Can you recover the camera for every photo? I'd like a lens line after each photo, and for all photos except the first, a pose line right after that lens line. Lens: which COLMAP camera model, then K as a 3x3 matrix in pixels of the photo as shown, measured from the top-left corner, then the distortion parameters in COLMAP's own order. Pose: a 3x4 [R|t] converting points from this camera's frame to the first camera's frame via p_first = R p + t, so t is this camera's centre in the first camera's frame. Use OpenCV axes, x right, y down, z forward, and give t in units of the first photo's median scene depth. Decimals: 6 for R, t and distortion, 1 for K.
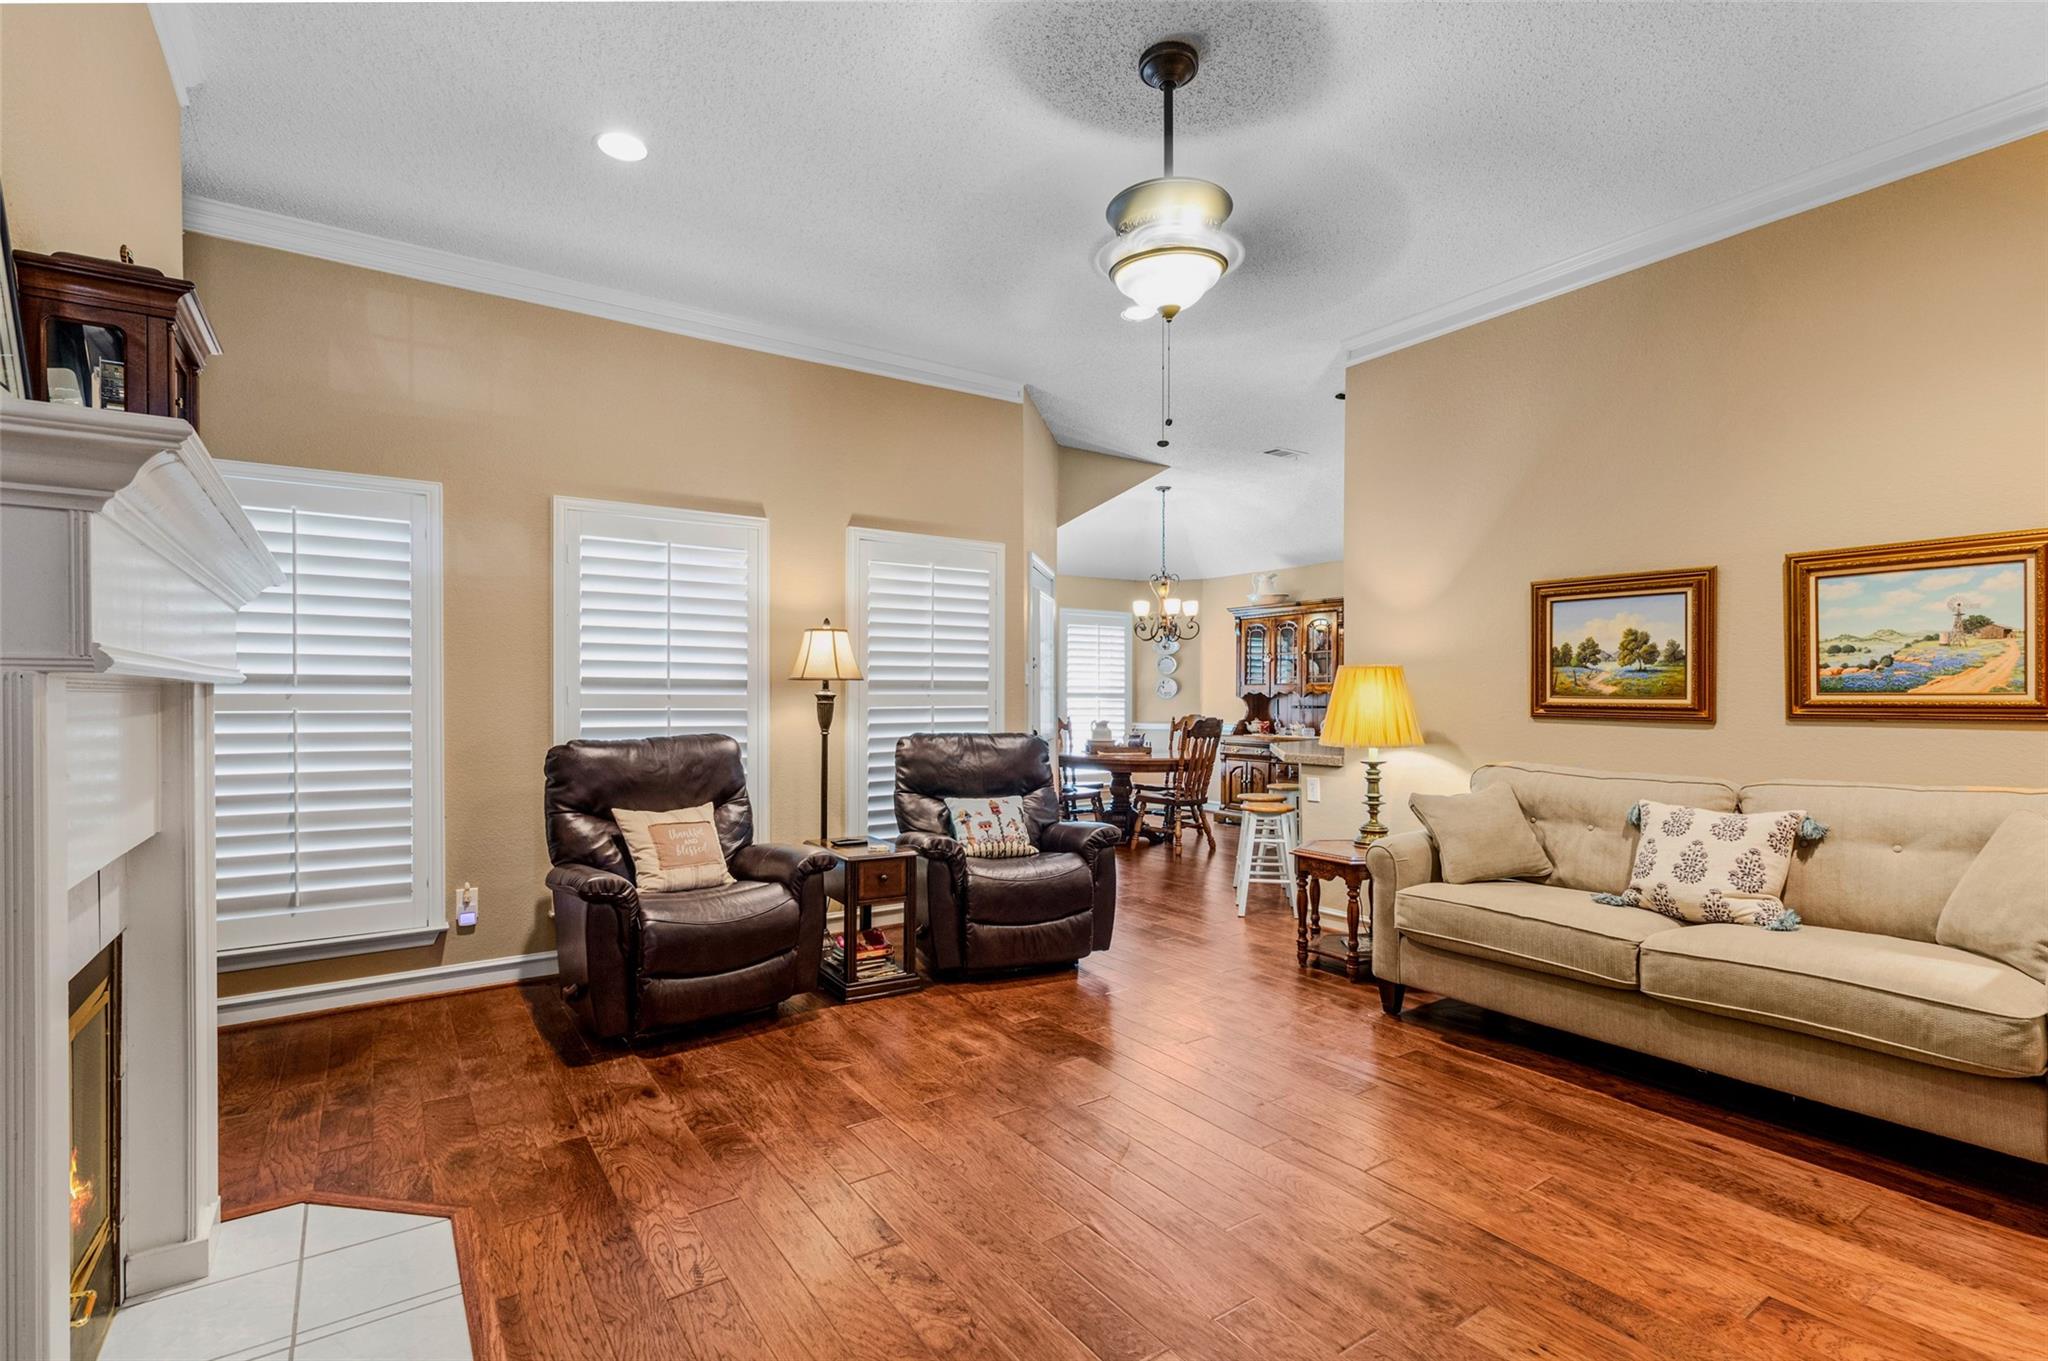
lens RADIAL K [[963.6, 0, 1025.0], [0, 963.6, 694.4], [0, 0, 1]] dist [-0.001777, 0.000391]
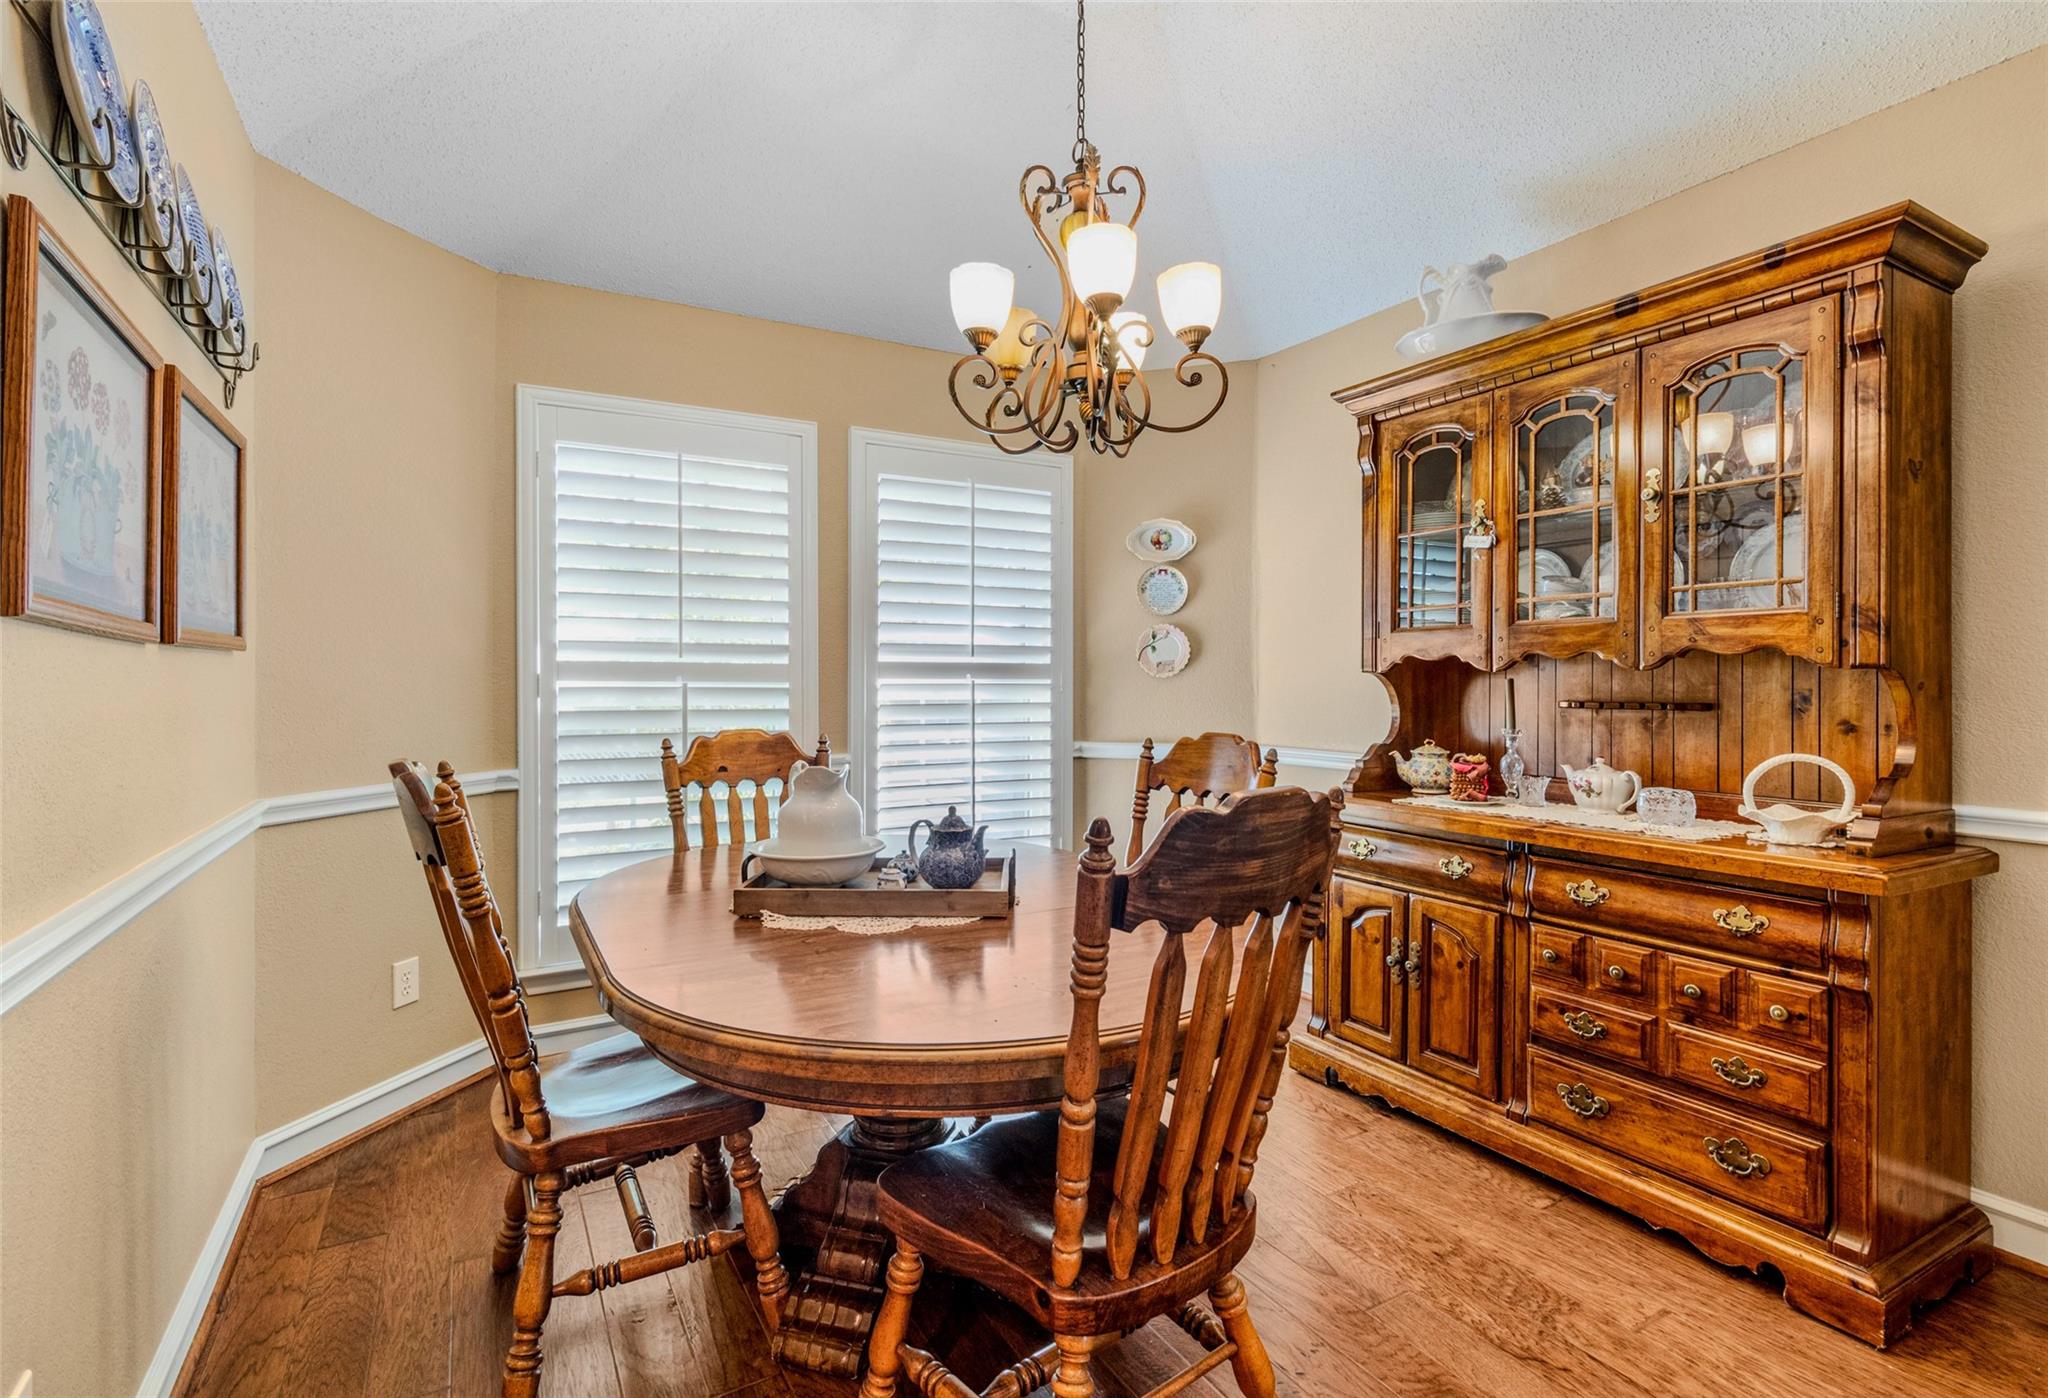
lens RADIAL K [[986.2, 0, 1023.5], [0, 986.2, 688.7], [0, 0, 1]] dist [0.002201, 0.000140]
pose [[0.997476, -0.001431, -0.070993, 0.133884], [0.002001, 0.999966, 0.007961, 0.005587], [0.070980, -0.008083, 0.997445, 0.679941]]
